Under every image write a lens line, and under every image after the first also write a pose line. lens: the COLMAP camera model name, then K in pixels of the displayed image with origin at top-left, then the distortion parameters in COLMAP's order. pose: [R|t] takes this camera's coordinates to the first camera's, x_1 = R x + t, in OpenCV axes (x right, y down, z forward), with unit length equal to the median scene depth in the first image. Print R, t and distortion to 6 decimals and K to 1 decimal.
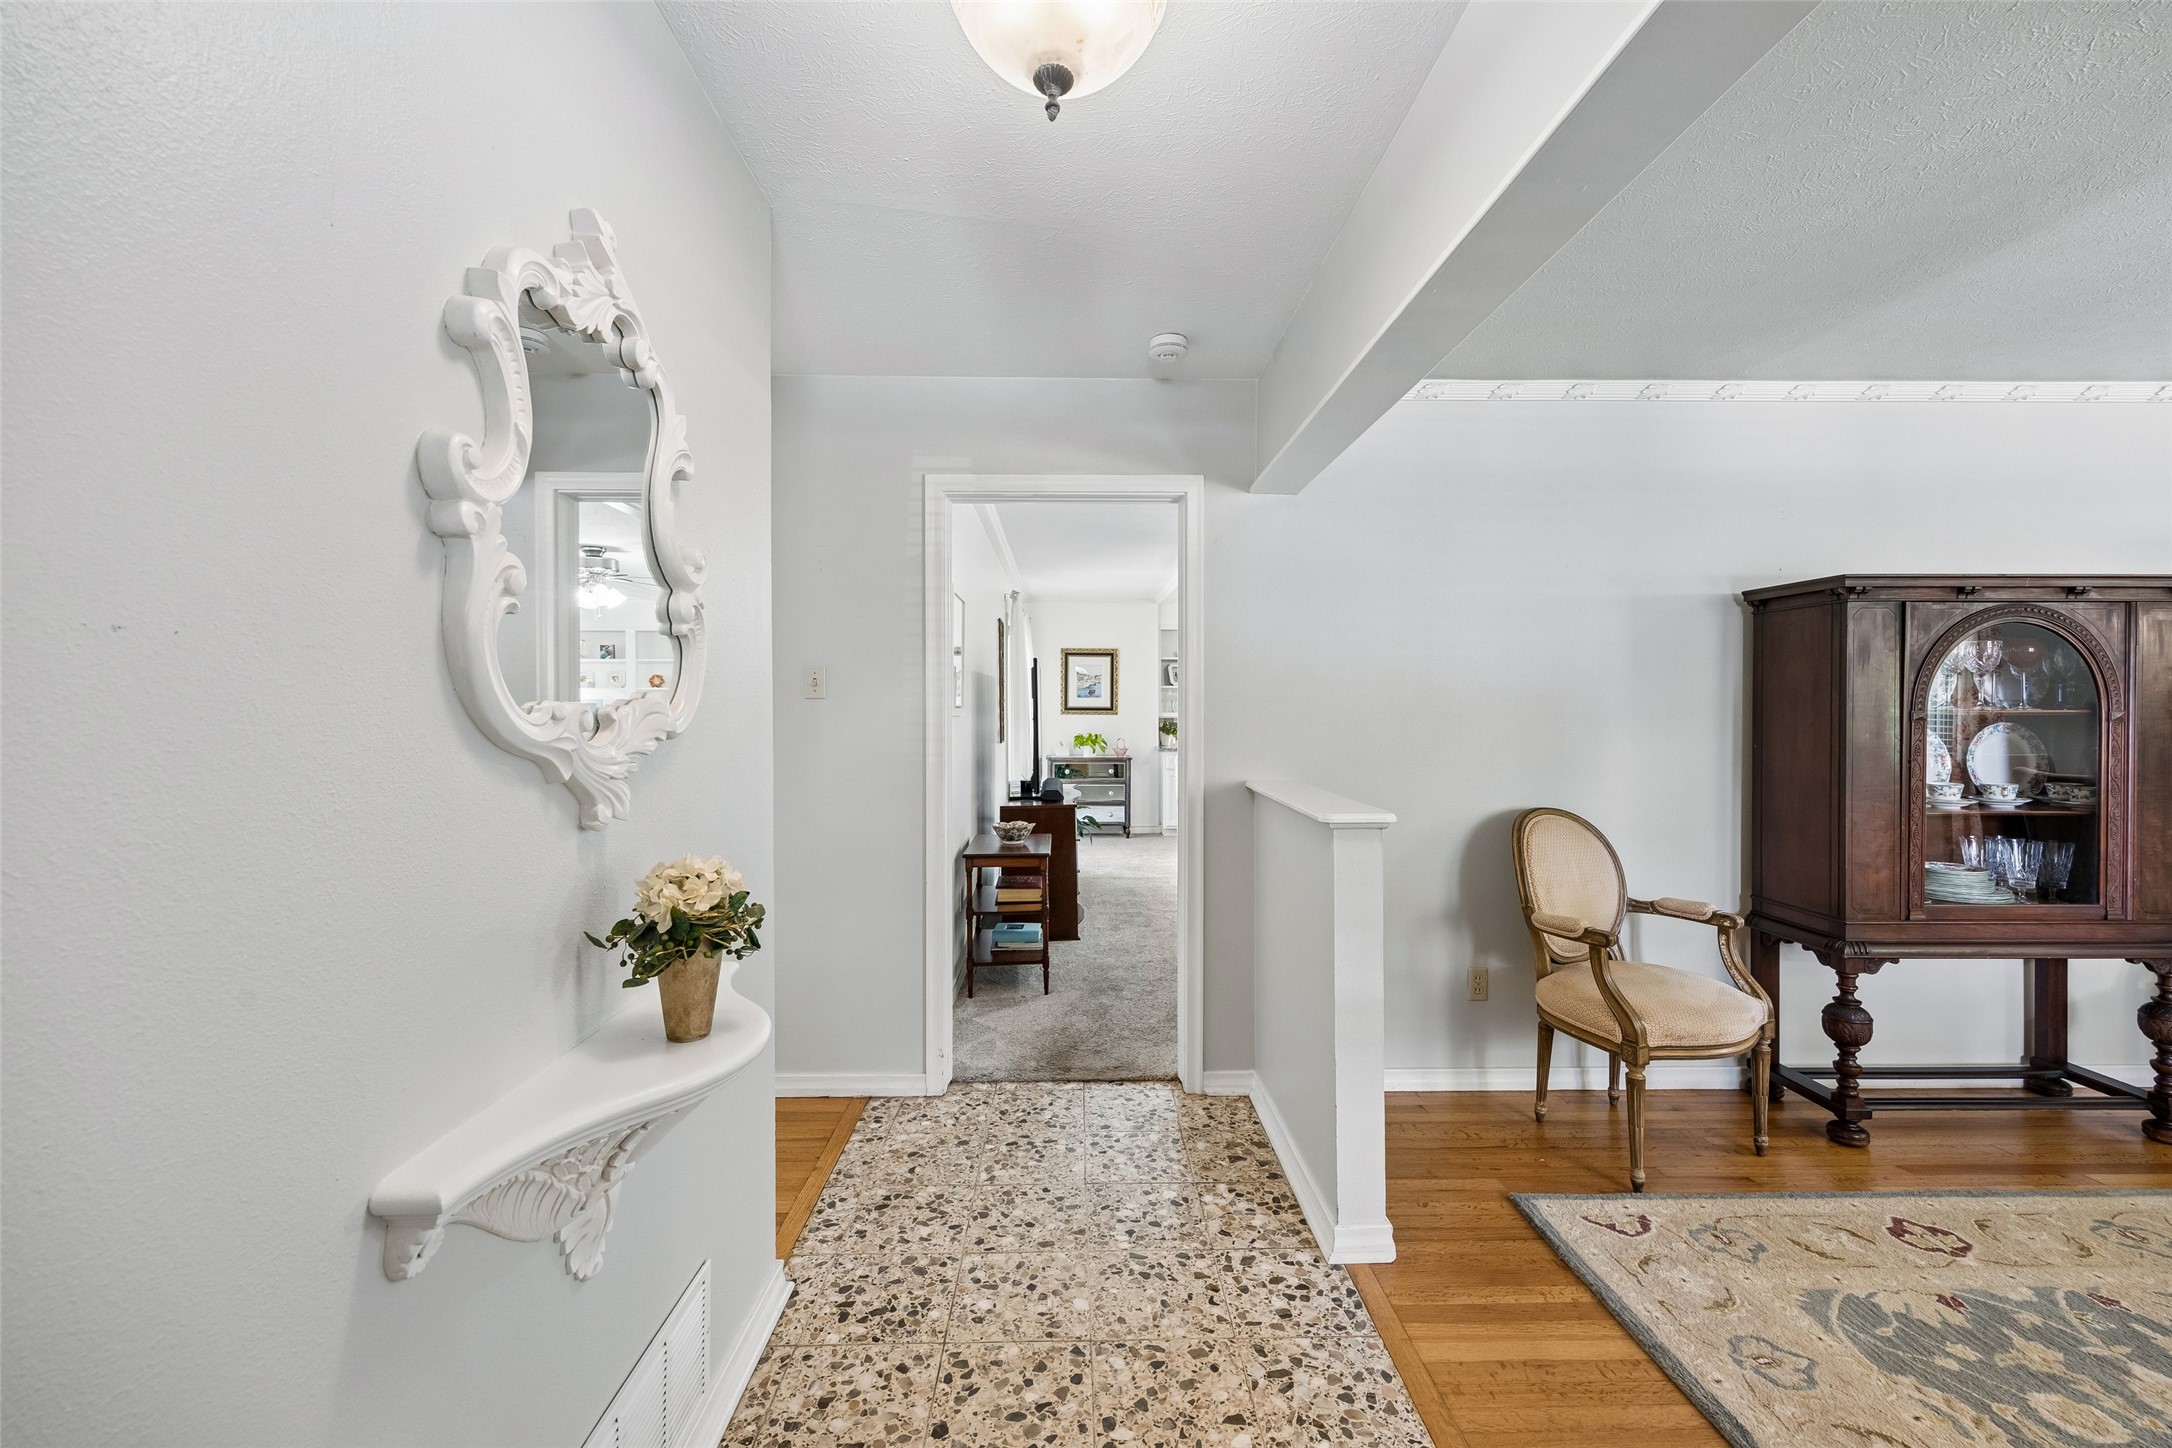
lens RADIAL K [[850.6, 0, 1104.0], [0, 850.6, 706.6], [0, 0, 1]] dist [-0.003278, 0.000542]
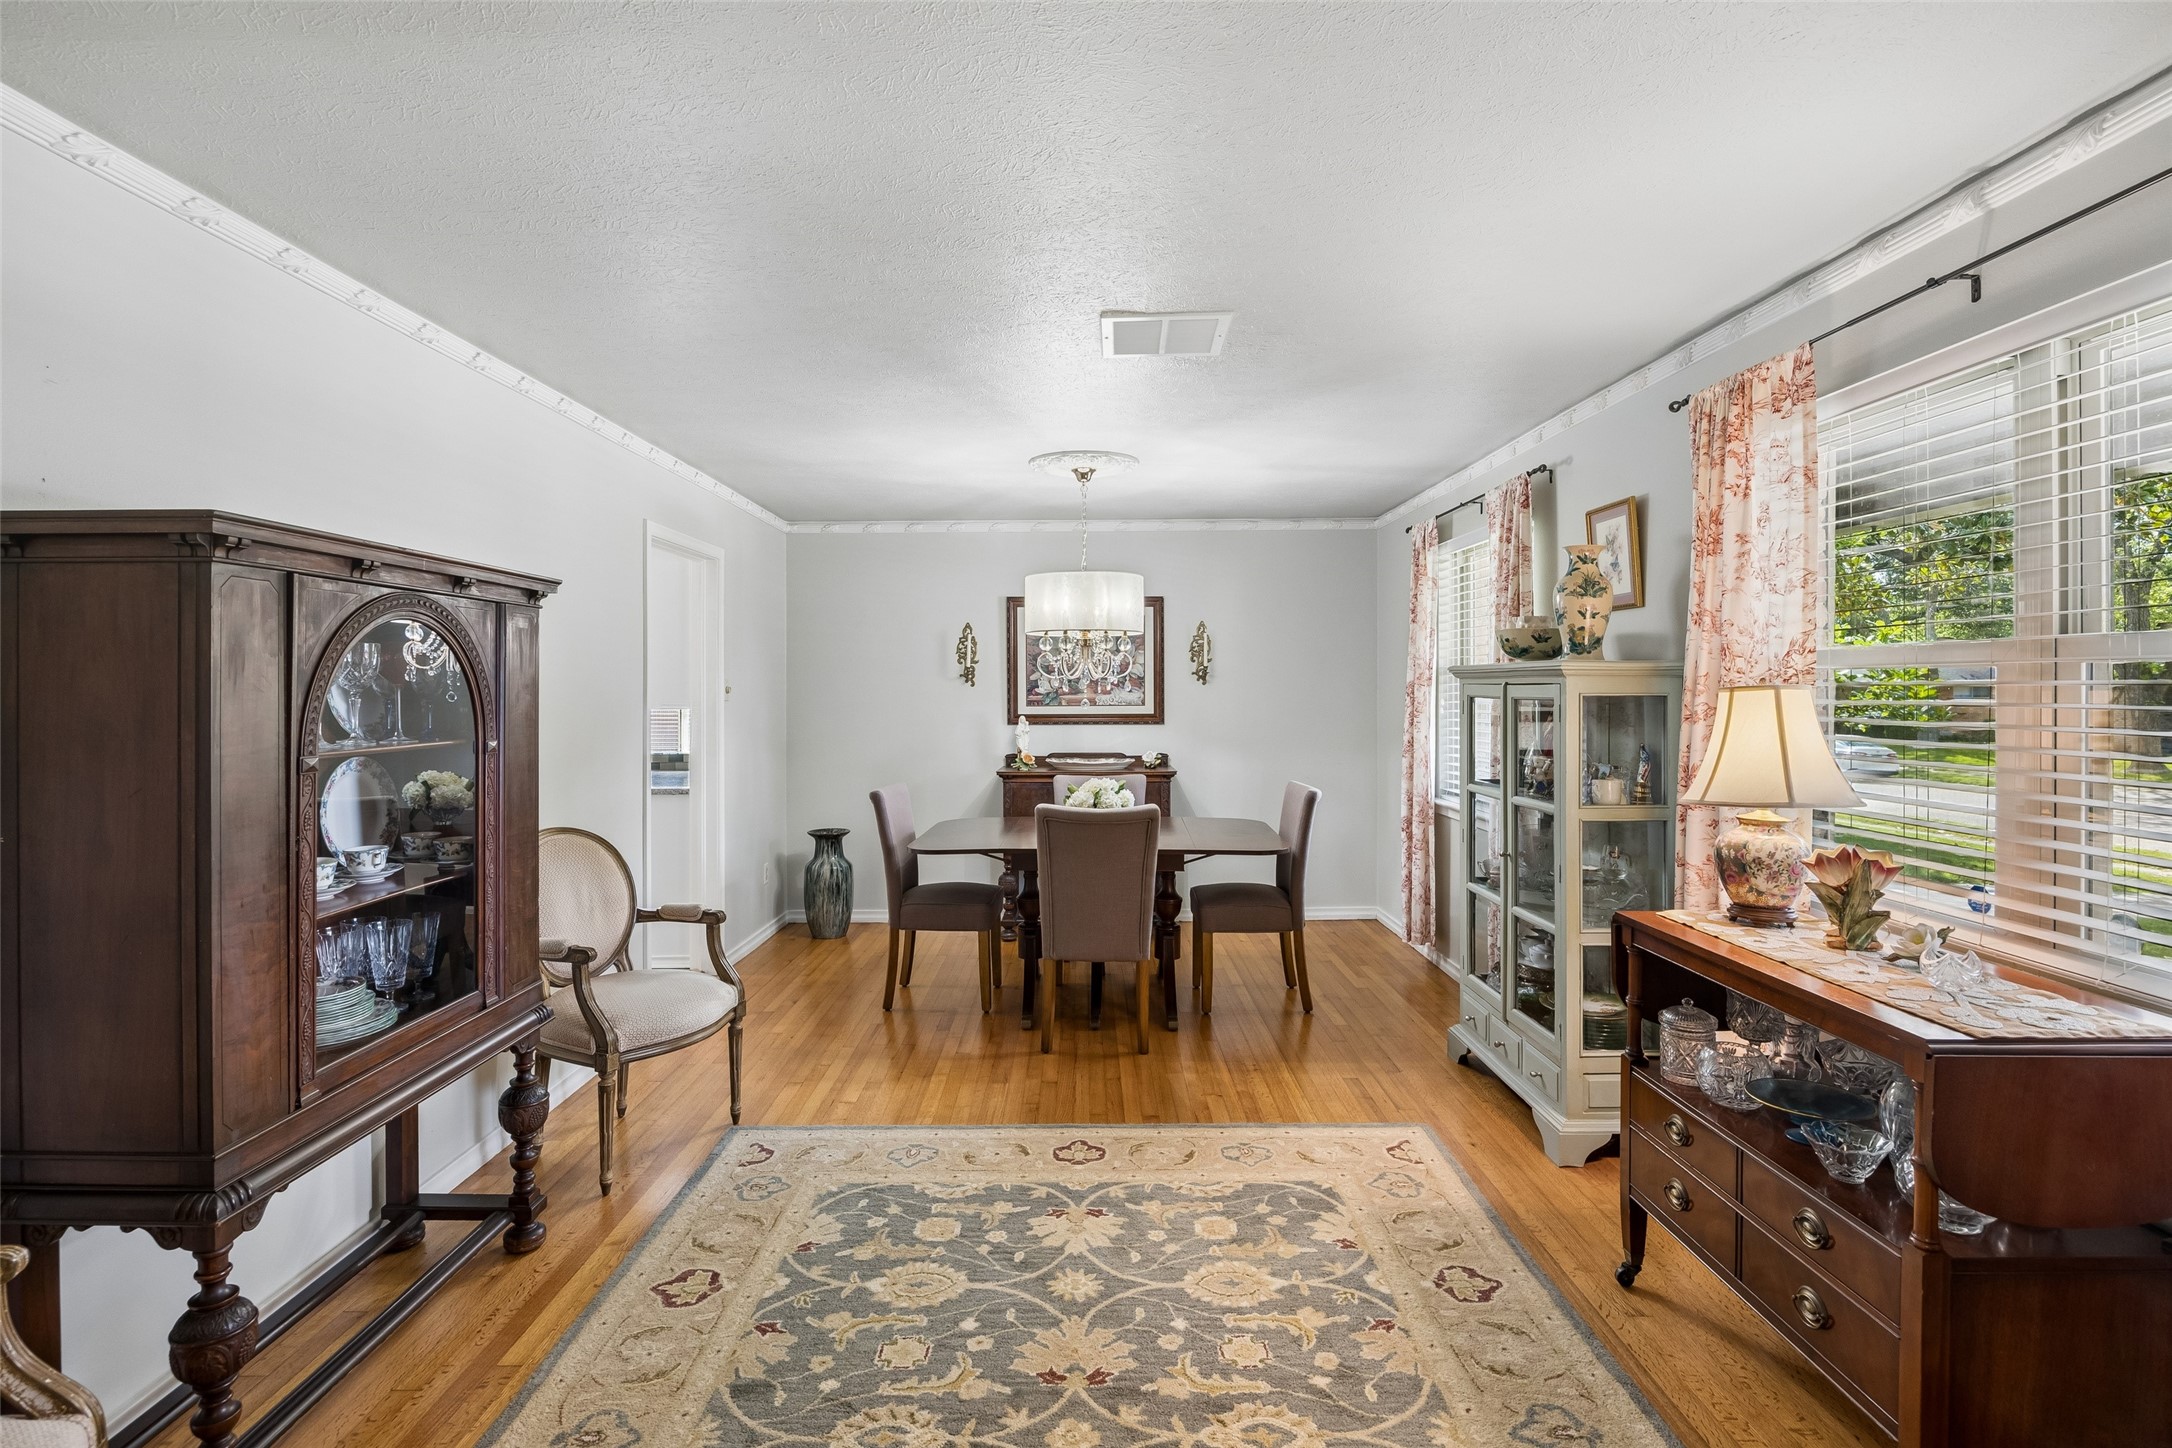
lens RADIAL K [[1080.4, 0, 1069.6], [0, 1080.4, 693.5], [0, 0, 1]] dist [-0.019944, 0.002595]
pose [[0.034431, -0.004116, 0.999399, 0.218158], [0.002282, 0.999989, 0.004040, -0.041393], [-0.999404, 0.002142, 0.034440, 0.431431]]
